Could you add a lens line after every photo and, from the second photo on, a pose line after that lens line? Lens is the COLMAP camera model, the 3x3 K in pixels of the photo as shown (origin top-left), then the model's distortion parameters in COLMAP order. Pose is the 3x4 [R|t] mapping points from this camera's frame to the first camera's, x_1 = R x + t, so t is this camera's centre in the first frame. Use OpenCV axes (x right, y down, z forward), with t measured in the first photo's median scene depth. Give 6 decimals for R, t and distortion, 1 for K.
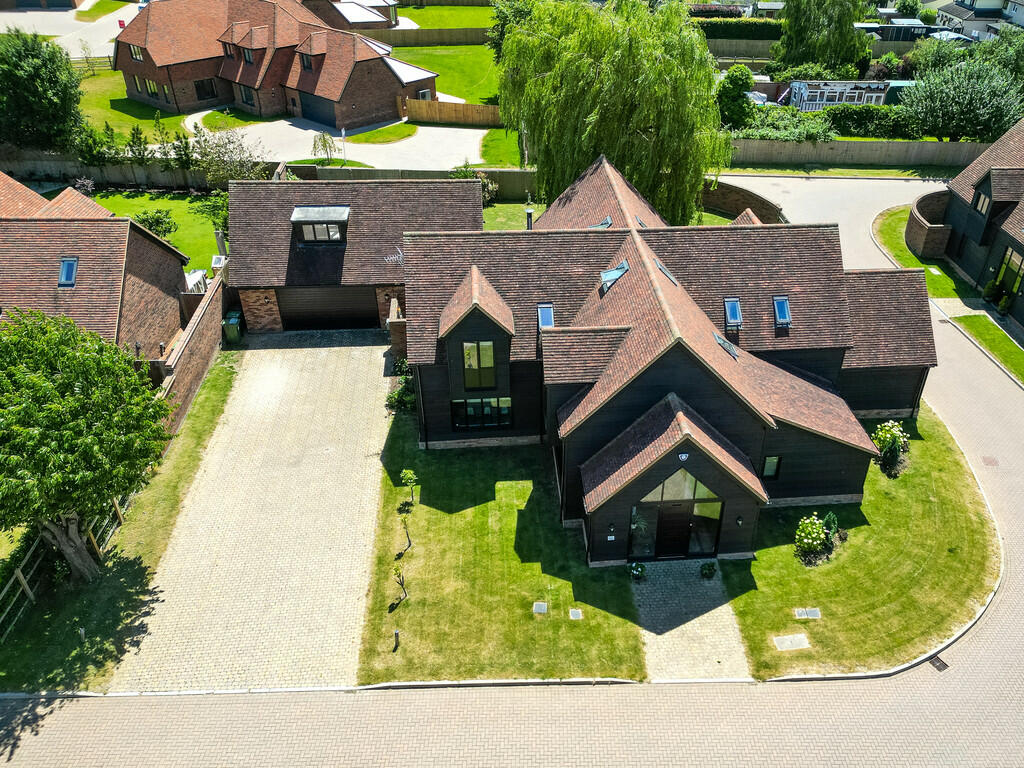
lens RADIAL K [[824.8, 0, 562.2], [0, 824.8, 405.6], [0, 0, 1]] dist [0.058335, 0.001863]
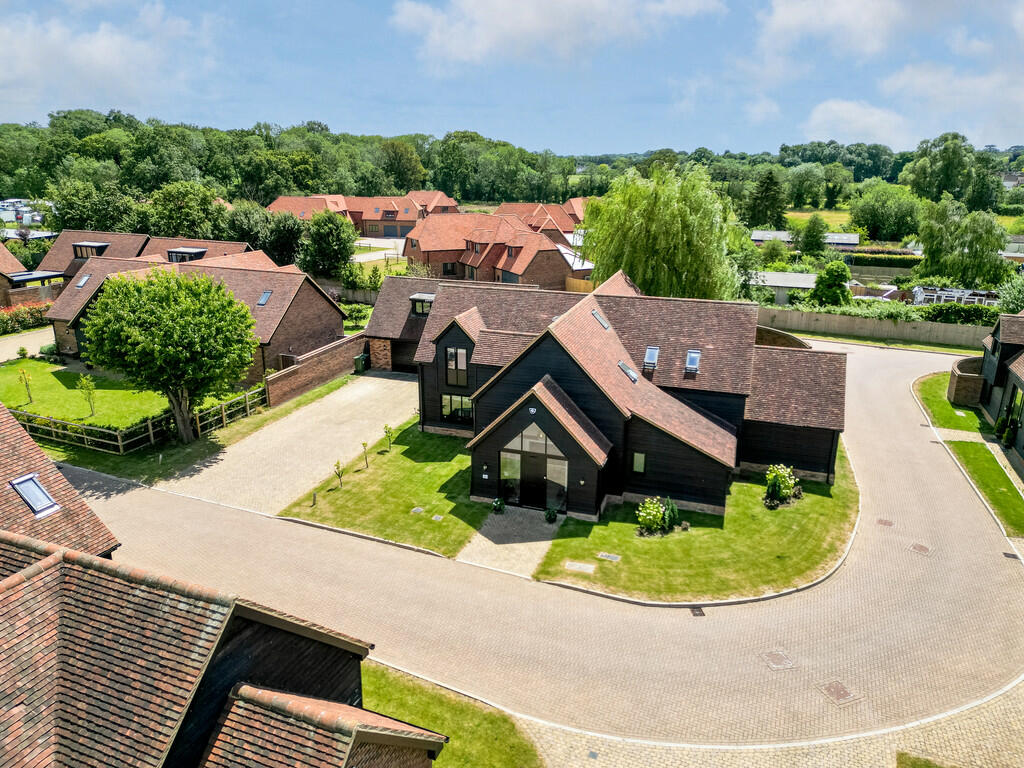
lens RADIAL K [[712.4, 0, 487.7], [0, 712.4, 371.2], [0, 0, 1]] dist [0.036868, -0.002978]
pose [[0.896702, 0.105518, -0.429873, 0.454387], [-0.237084, 0.934609, -0.265137, 0.258937], [0.373787, 0.339665, 0.863082, -0.031088]]
